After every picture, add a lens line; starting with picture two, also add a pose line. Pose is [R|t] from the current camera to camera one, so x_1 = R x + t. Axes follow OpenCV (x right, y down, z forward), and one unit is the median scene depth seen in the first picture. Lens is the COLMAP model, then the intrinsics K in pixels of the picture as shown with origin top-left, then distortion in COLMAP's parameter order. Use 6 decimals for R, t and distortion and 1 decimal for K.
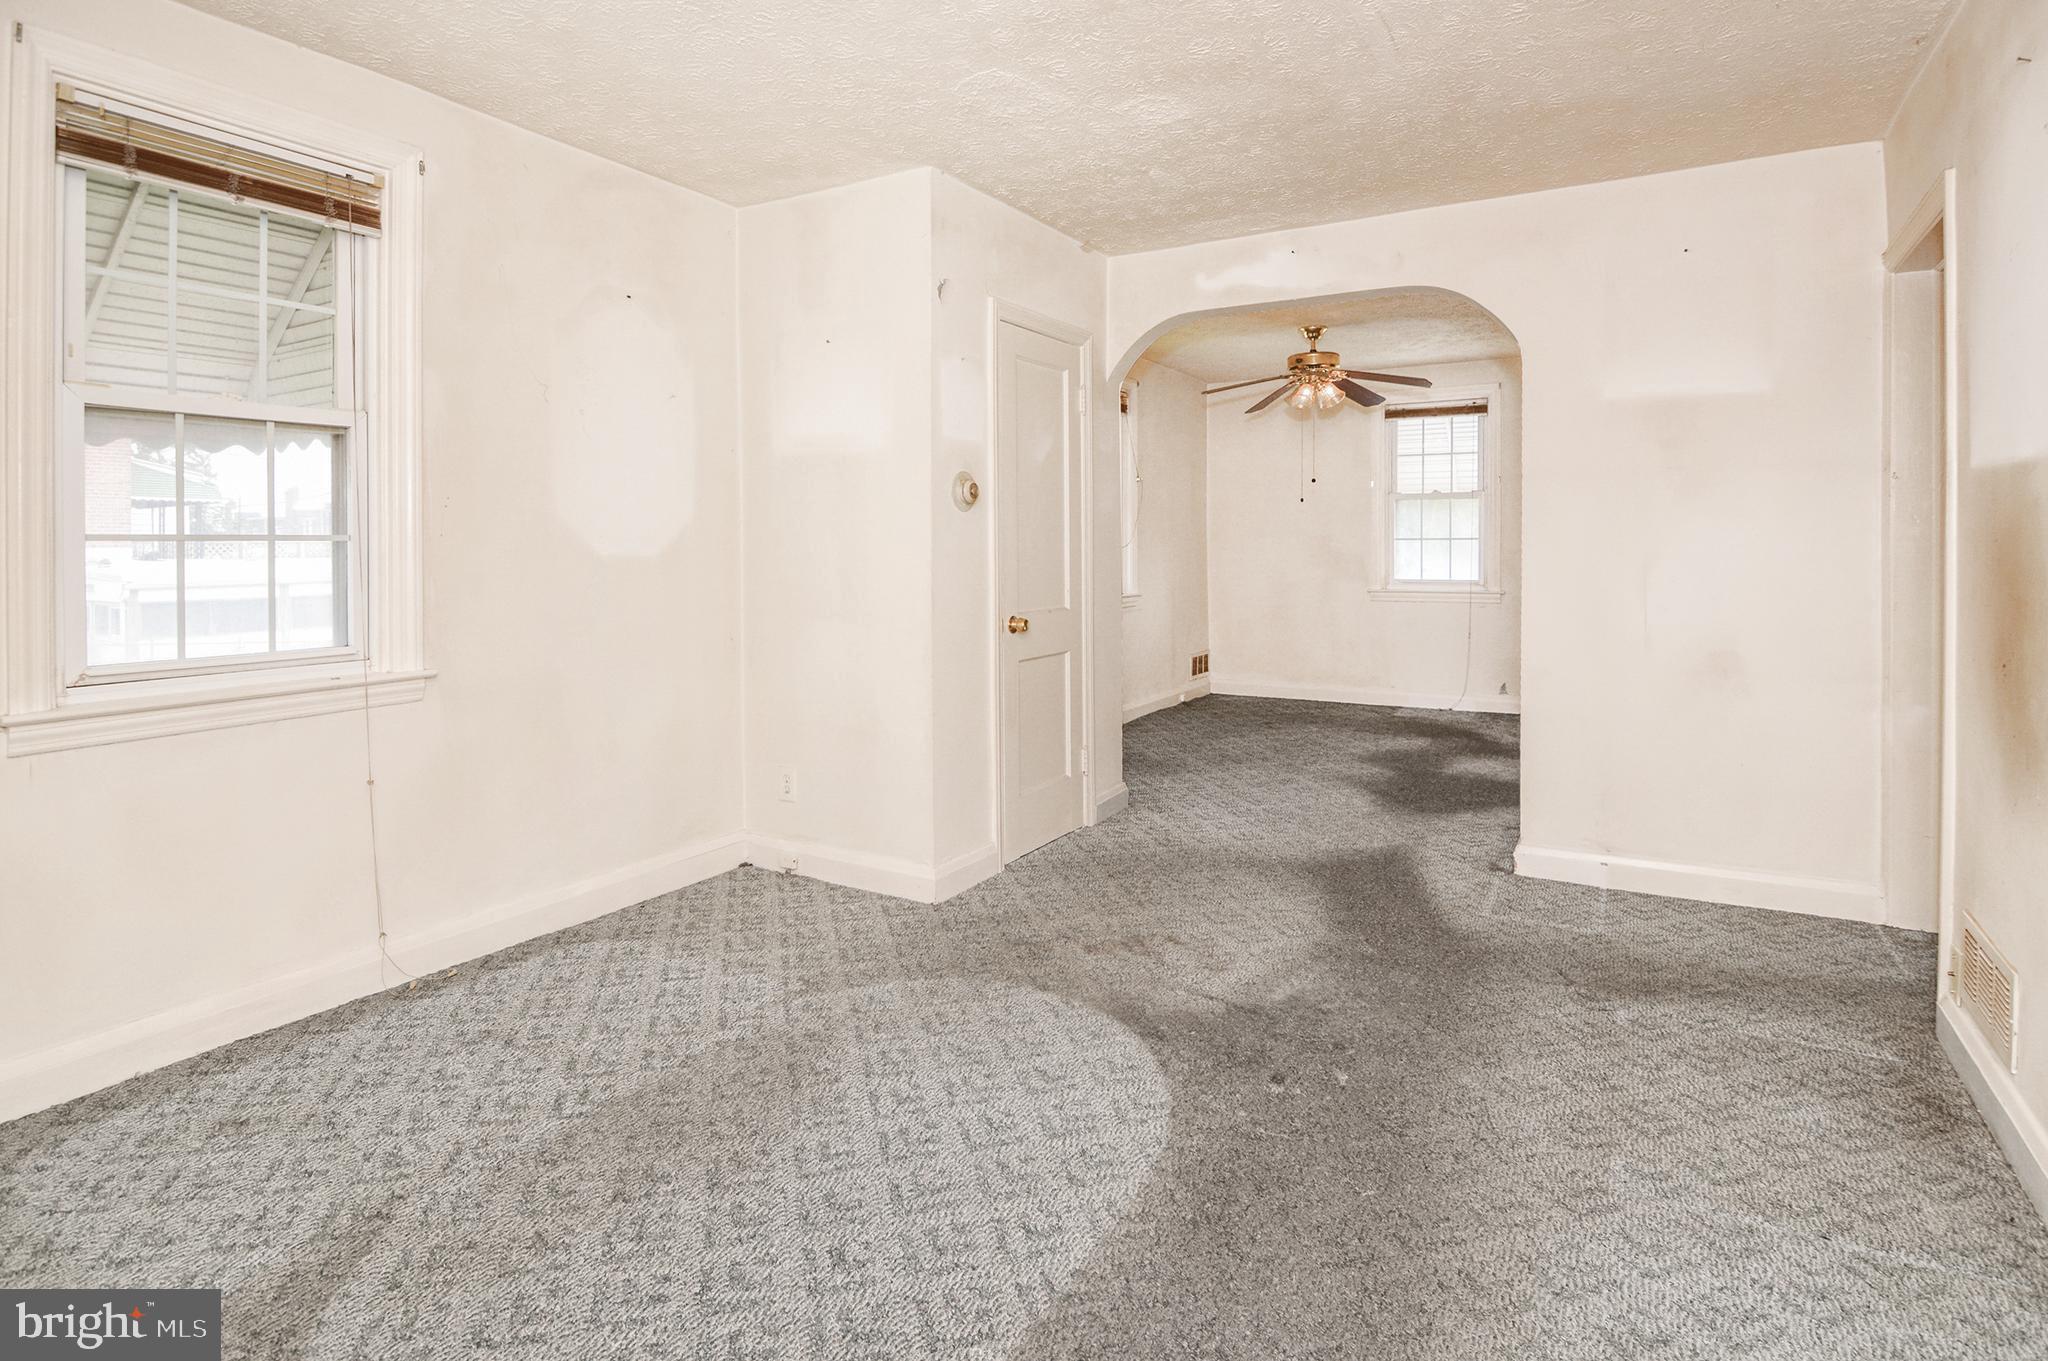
lens RADIAL K [[1052.0, 0, 1041.9], [0, 1052.0, 571.9], [0, 0, 1]] dist [-0.005207, -0.006039]
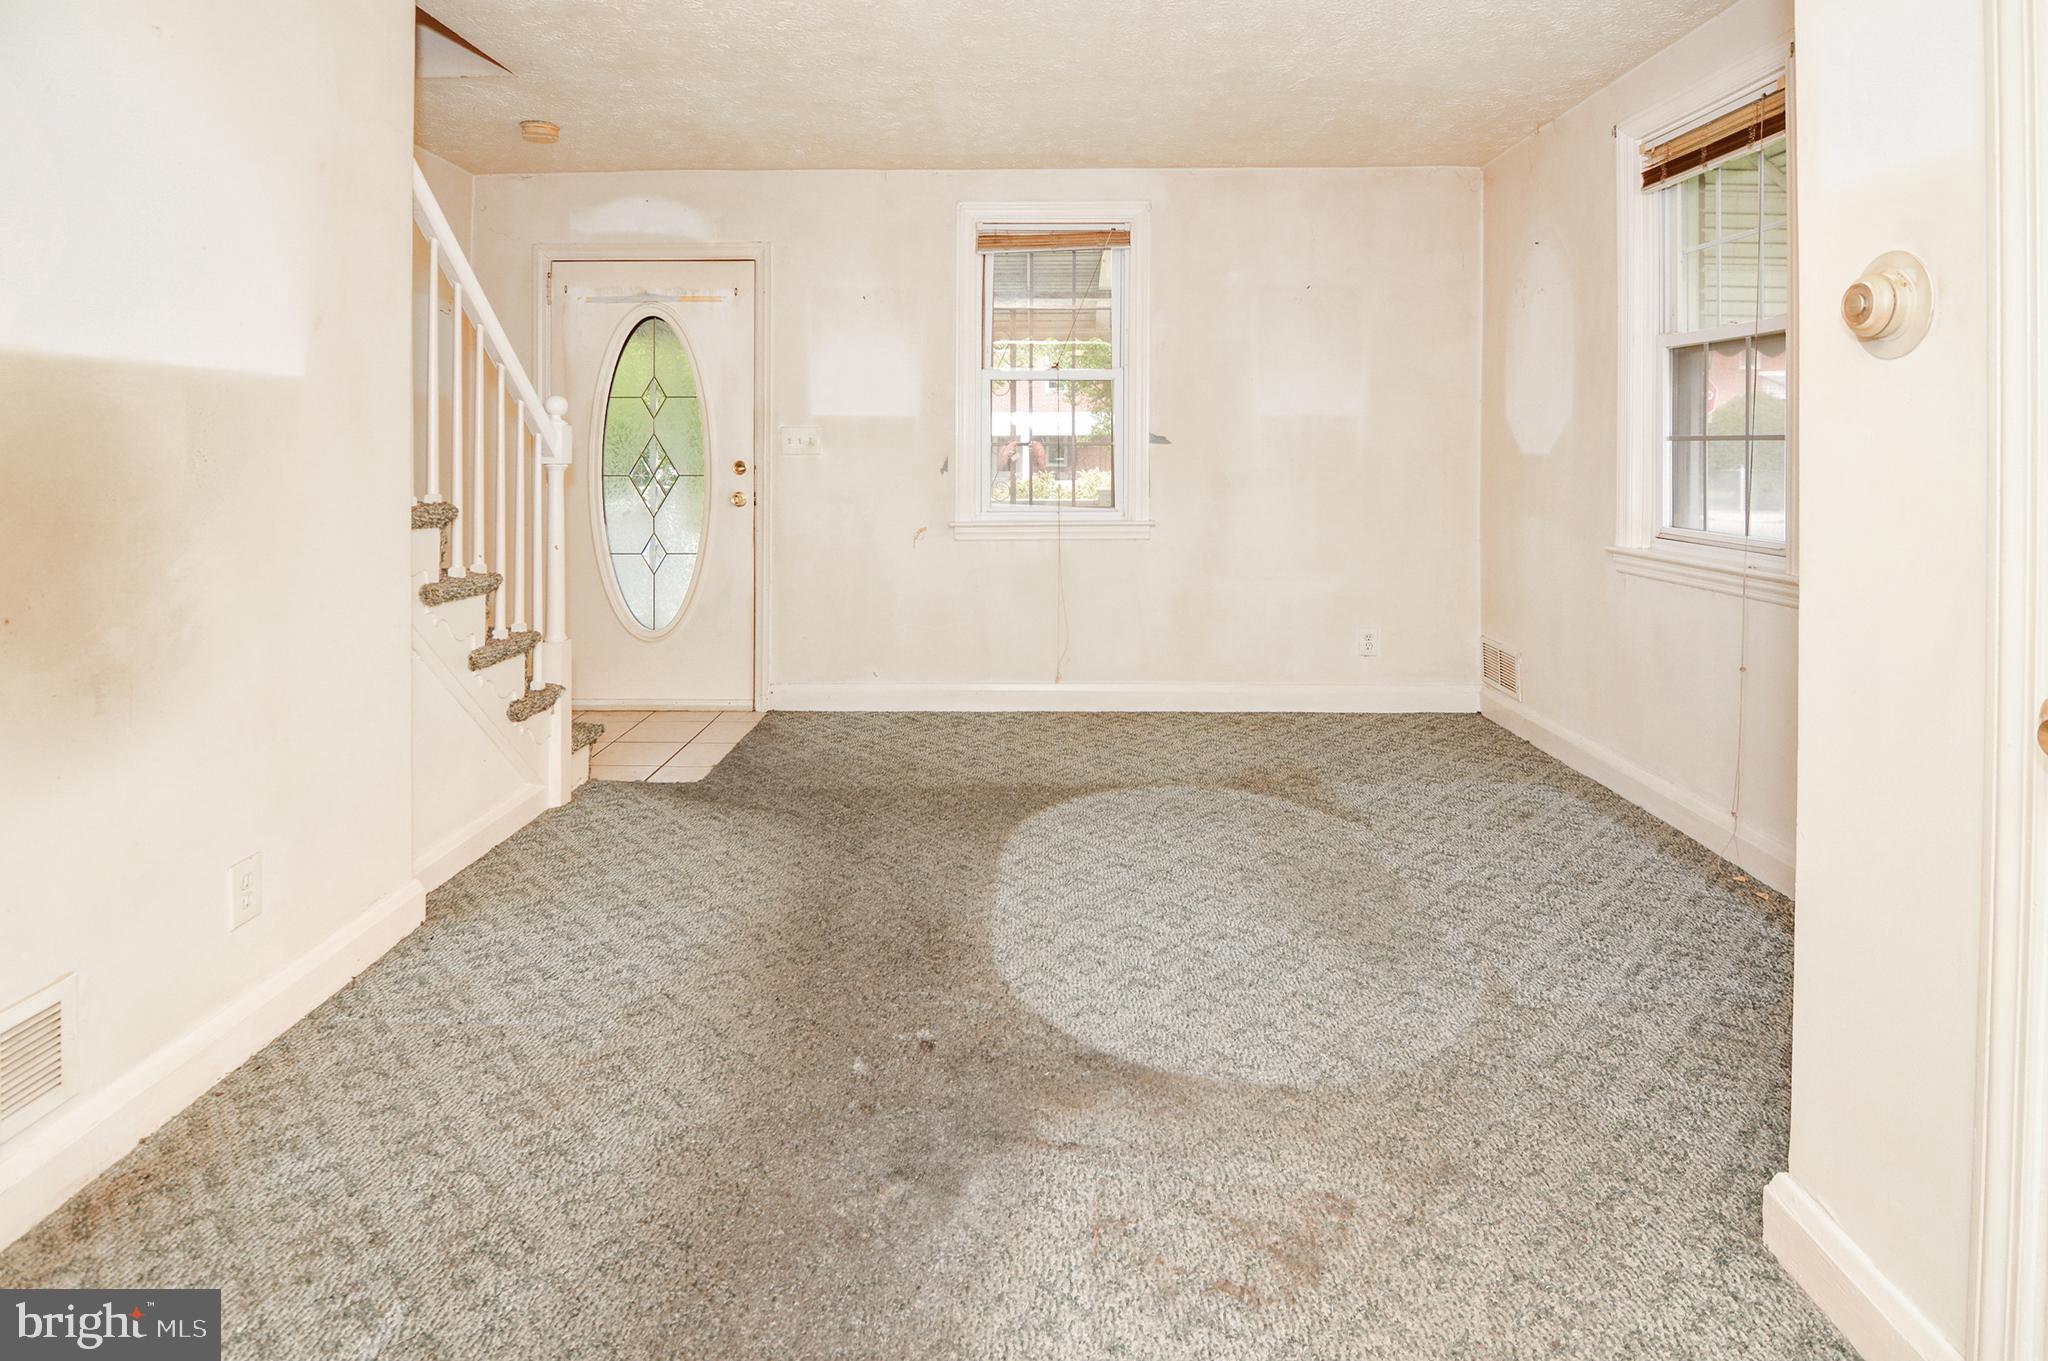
lens RADIAL K [[1052.0, 0, 1003.0], [0, 1052.0, 453.8], [0, 0, 1]] dist [-0.005207, -0.006039]
pose [[-0.885469, 0.011047, -0.464568, 0.507759], [-0.004146, 0.999490, 0.031670, -0.045914], [0.464681, 0.029969, -0.884971, 1.587799]]
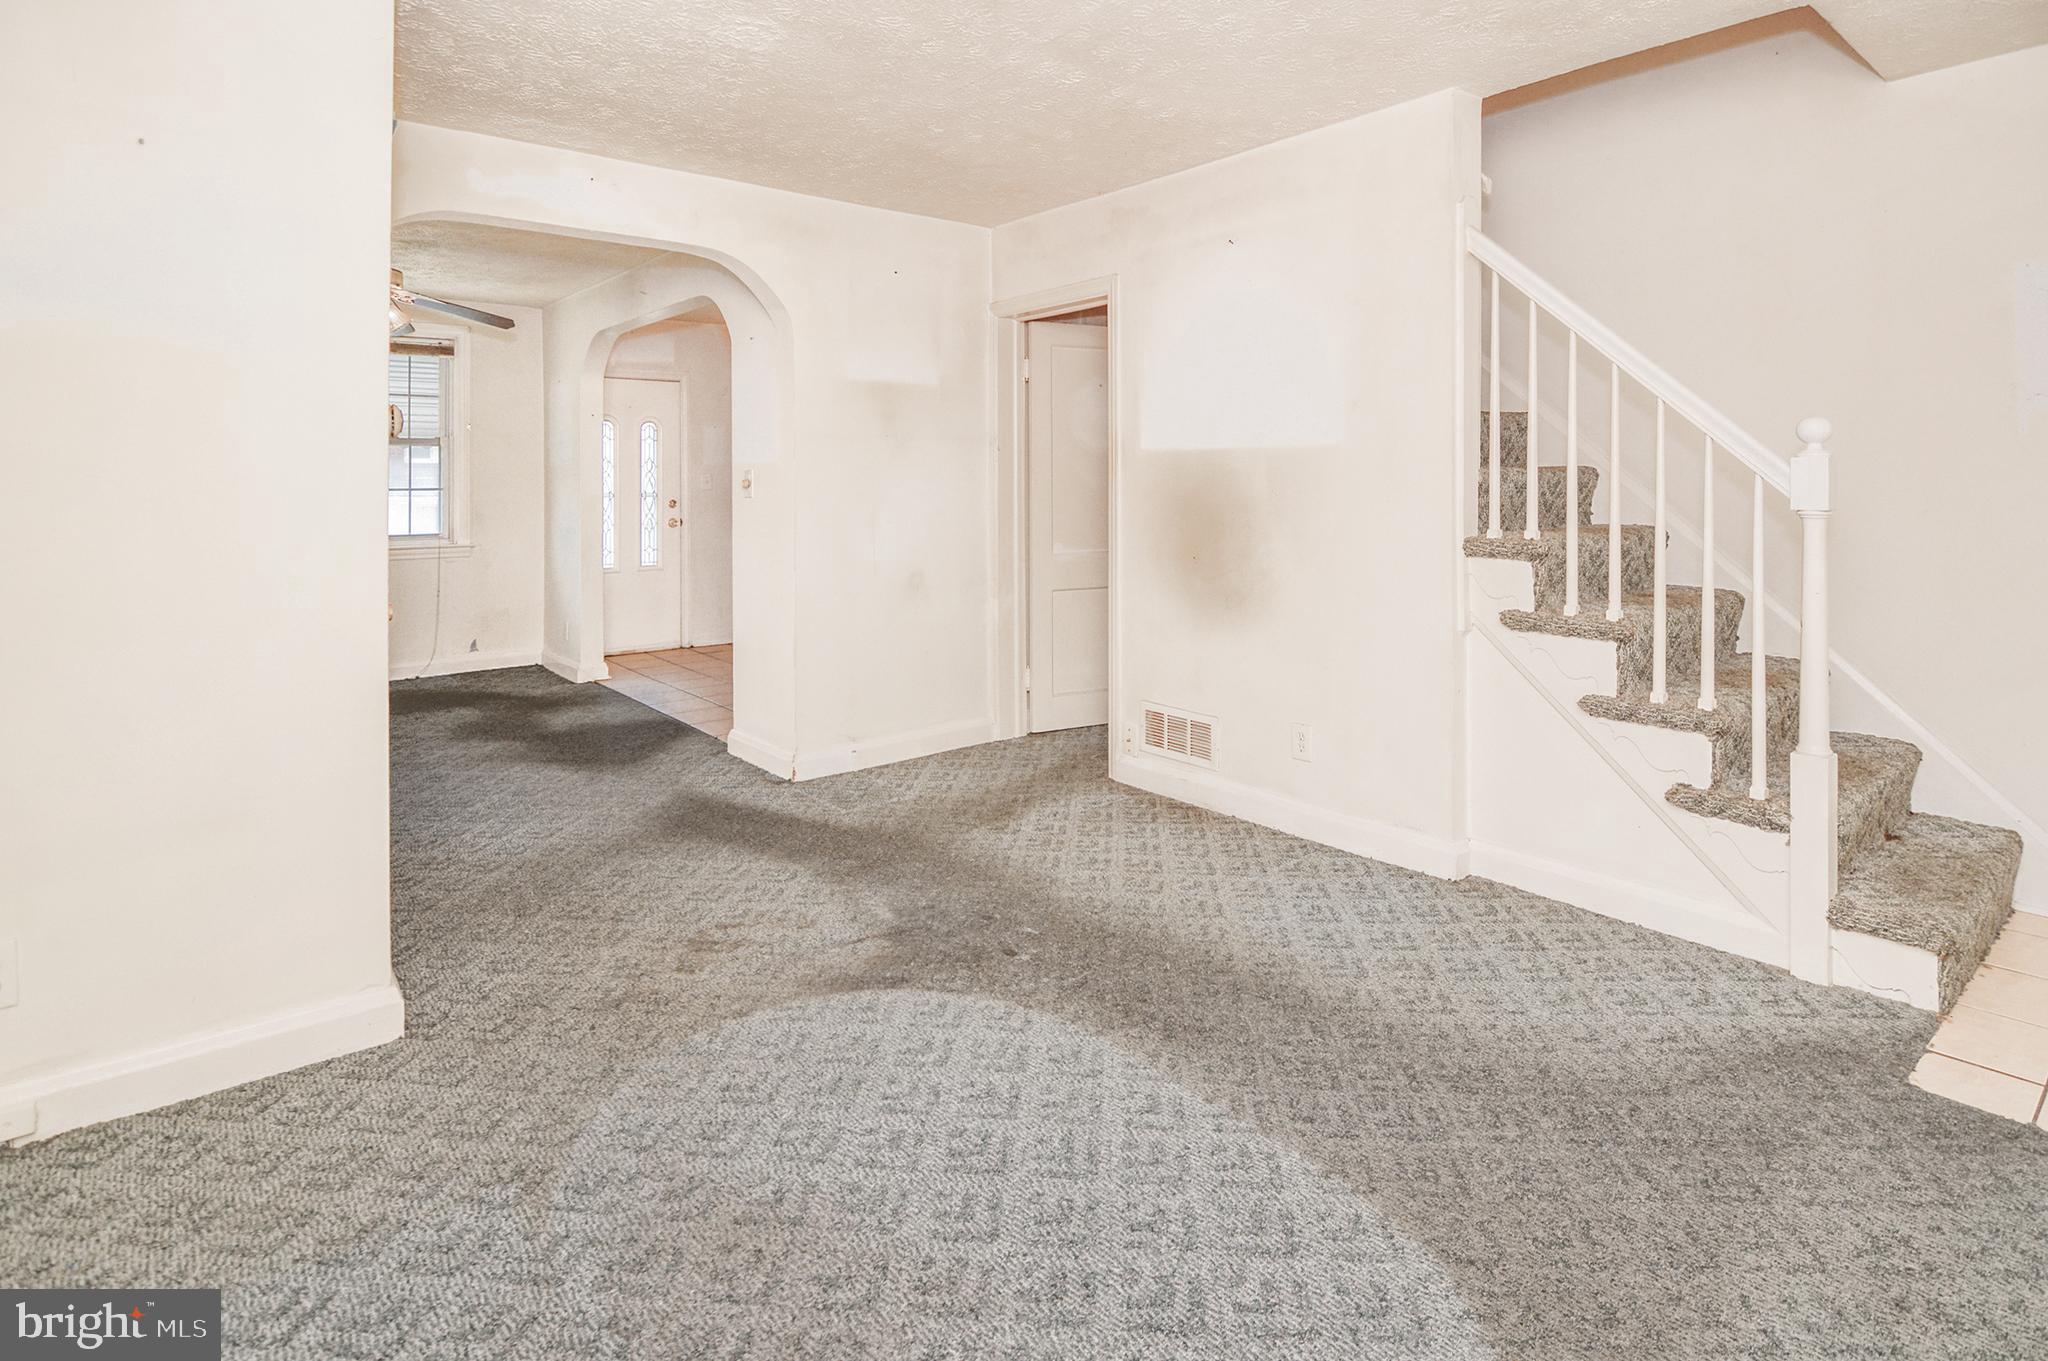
lens RADIAL K [[1052.0, 0, 1035.8], [0, 1052.0, 513.8], [0, 0, 1]] dist [-0.005207, -0.006039]
pose [[0.343344, -0.025006, 0.938877, -0.751233], [0.030451, 0.999416, 0.015483, -0.021602], [-0.938716, 0.023274, 0.343905, 0.489937]]
